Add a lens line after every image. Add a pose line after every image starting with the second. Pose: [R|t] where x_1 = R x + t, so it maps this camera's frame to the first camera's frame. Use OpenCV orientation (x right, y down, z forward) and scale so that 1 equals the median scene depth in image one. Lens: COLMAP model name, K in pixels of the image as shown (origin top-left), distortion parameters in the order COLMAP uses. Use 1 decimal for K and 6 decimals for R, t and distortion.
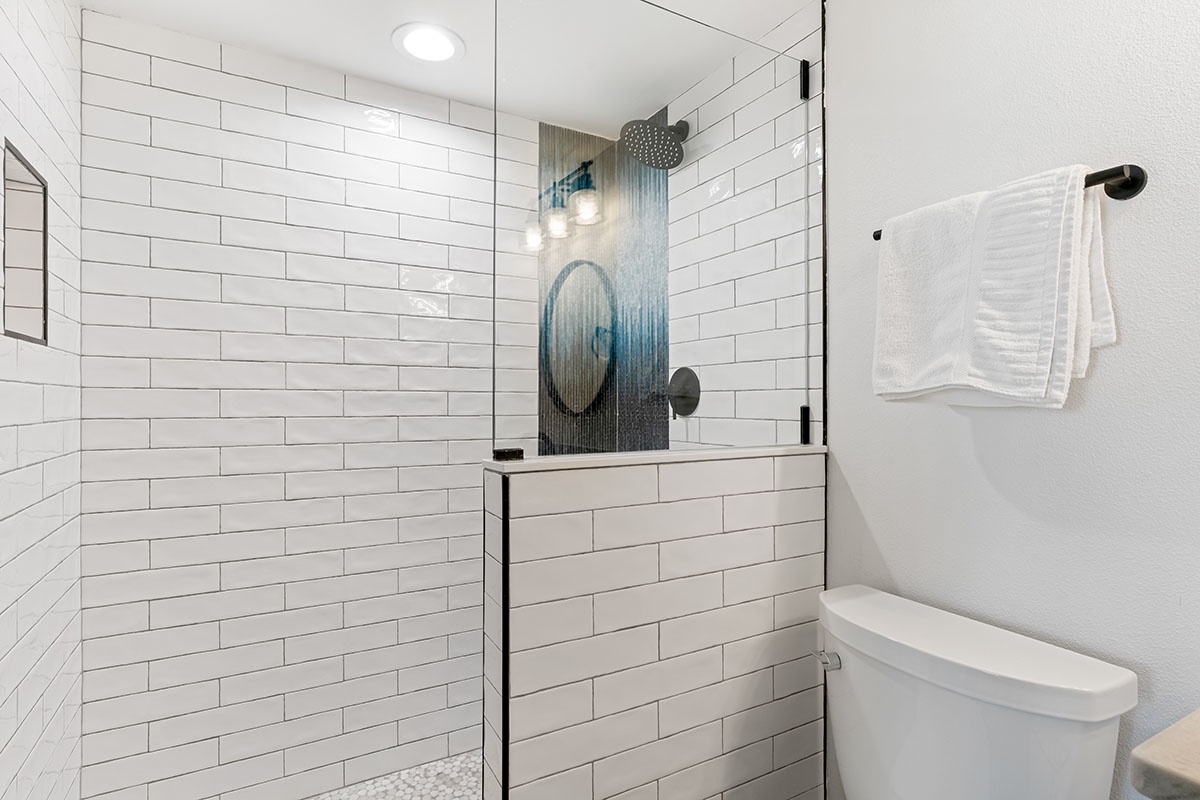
lens RADIAL K [[612.5, 0, 595.8], [0, 612.5, 398.5], [0, 0, 1]] dist [-0.014405, 0.007334]
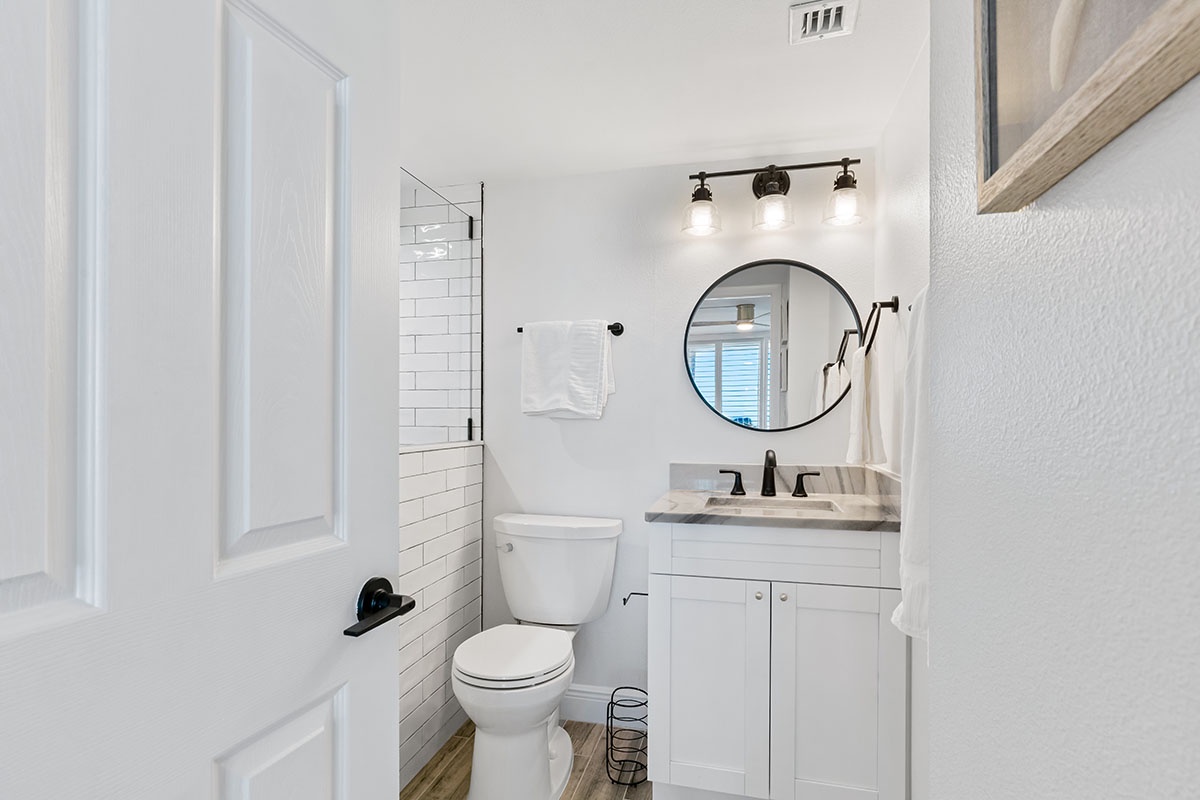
lens RADIAL K [[612.5, 0, 595.8], [0, 612.5, 398.5], [0, 0, 1]] dist [-0.014405, 0.007334]
pose [[0.693517, 0.024215, 0.720033, -0.798728], [-0.007216, 0.999618, -0.026668, 0.000478], [-0.720404, 0.013299, 0.693427, -0.544921]]
